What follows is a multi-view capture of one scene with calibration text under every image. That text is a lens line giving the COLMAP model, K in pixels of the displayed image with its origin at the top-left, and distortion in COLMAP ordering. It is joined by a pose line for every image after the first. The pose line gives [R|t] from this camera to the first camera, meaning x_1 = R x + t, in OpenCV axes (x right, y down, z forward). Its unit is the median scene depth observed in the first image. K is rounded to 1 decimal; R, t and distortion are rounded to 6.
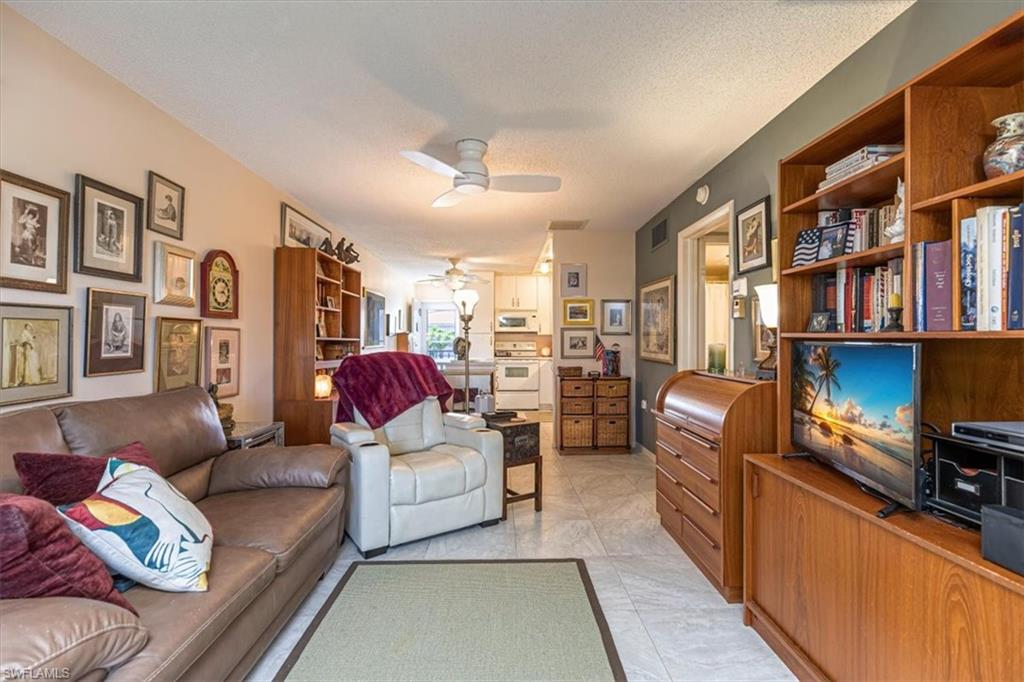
lens RADIAL K [[453.1, 0, 516.9], [0, 453.1, 339.5], [0, 0, 1]] dist [0.004674, -0.003831]
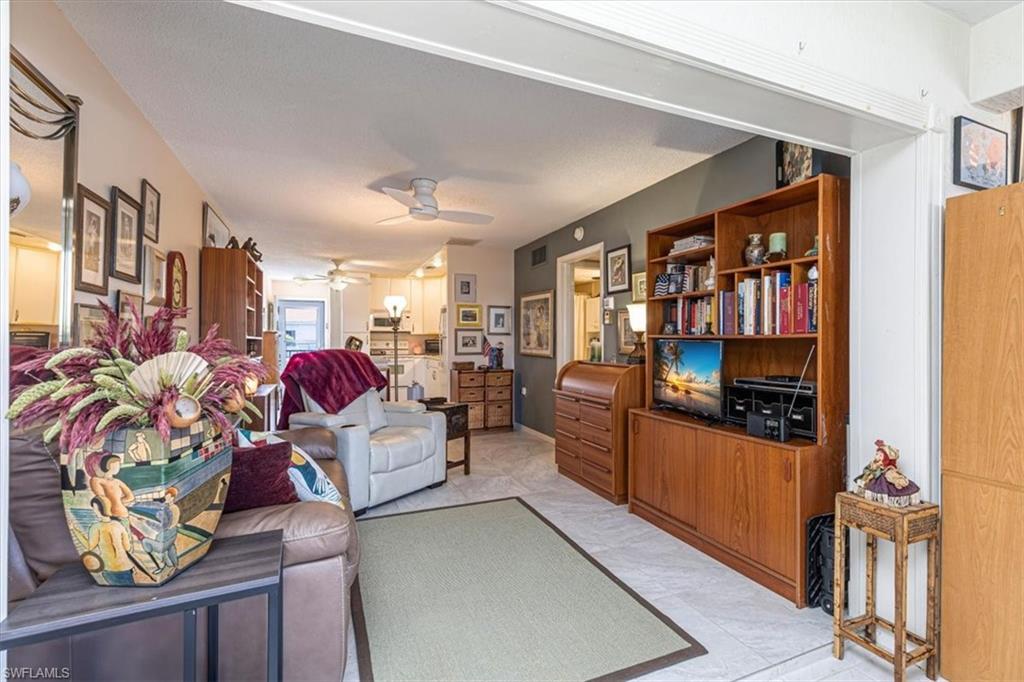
lens RADIAL K [[453.1, 0, 515.6], [0, 453.1, 337.9], [0, 0, 1]] dist [0.004674, -0.003831]
pose [[0.932919, 0.002321, 0.360080, -0.342009], [-0.001352, 0.999995, -0.002943, 0.002114], [-0.360085, 0.002258, 0.932917, -0.274923]]
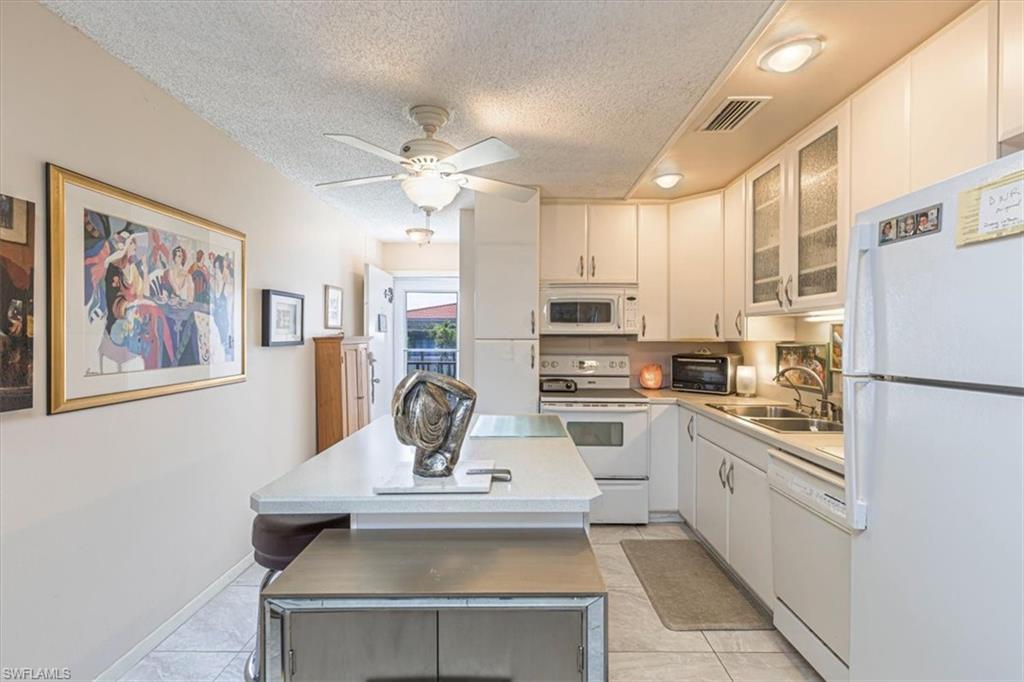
lens RADIAL K [[453.1, 0, 520.5], [0, 453.1, 338.3], [0, 0, 1]] dist [0.004674, -0.003831]
pose [[0.999417, 0.003735, -0.033936, -0.161941], [-0.003436, 0.999955, 0.008867, -0.052748], [0.033968, -0.008745, 0.999385, 1.769072]]
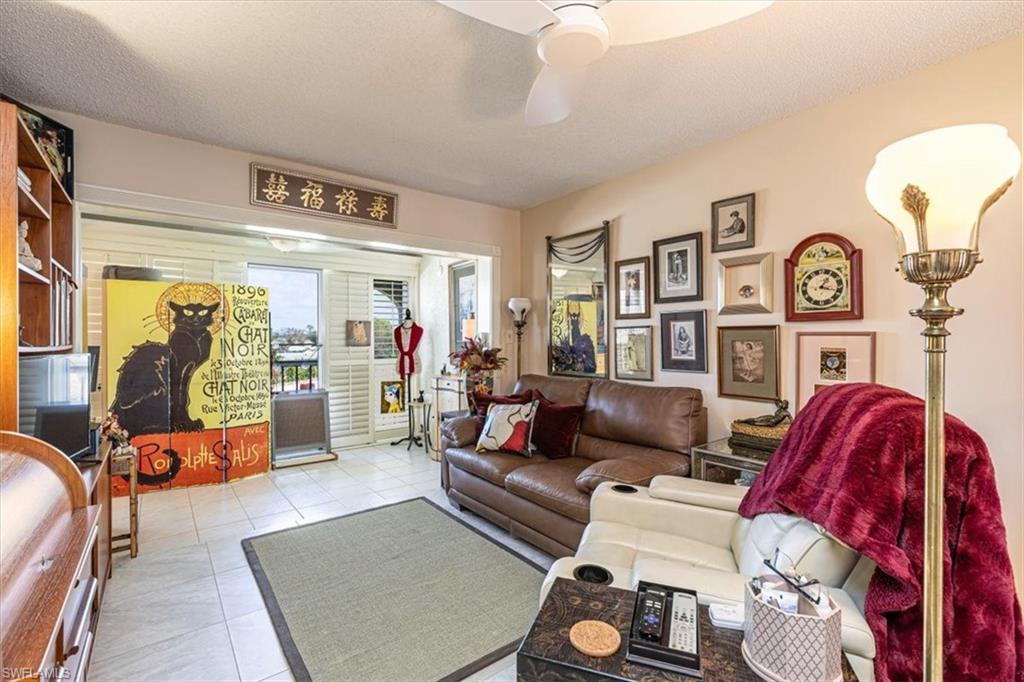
lens RADIAL K [[453.1, 0, 515.4], [0, 453.1, 339.0], [0, 0, 1]] dist [0.004674, -0.003831]
pose [[-0.808448, 0.000832, -0.588567, 0.265640], [0.002088, 0.999997, -0.001455, -0.017180], [0.588564, -0.002405, -0.808447, 1.490076]]
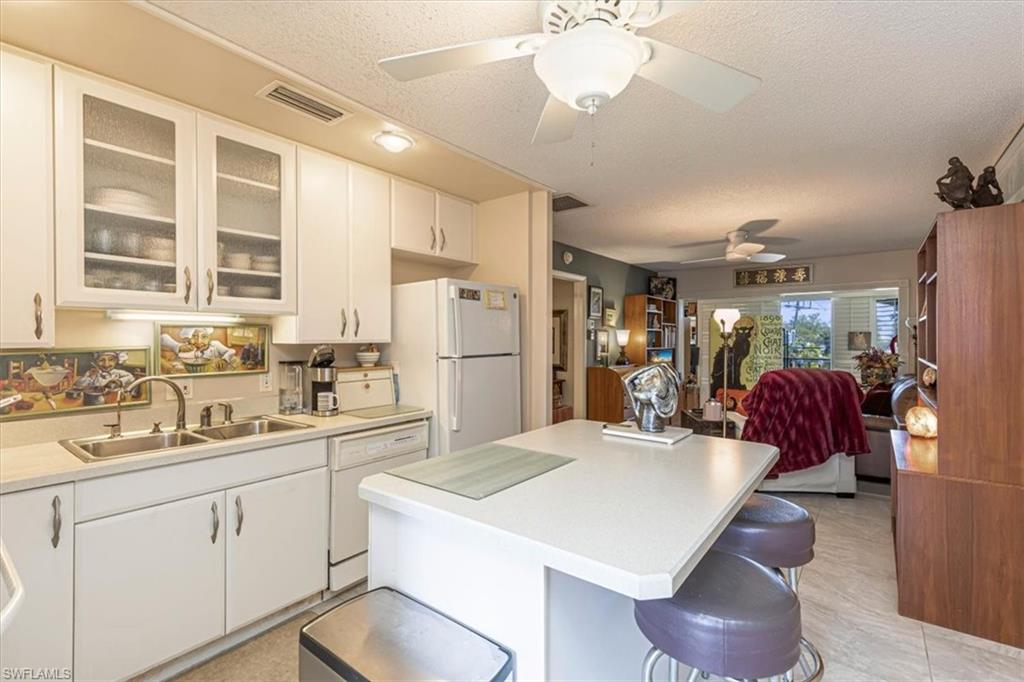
lens RADIAL K [[453.1, 0, 515.4], [0, 453.1, 340.0], [0, 0, 1]] dist [0.004674, -0.003831]
pose [[-0.762112, -0.002963, 0.647438, -0.590812], [-0.002893, 0.999995, 0.001170, -0.051256], [-0.647439, -0.000981, -0.762117, 2.991479]]
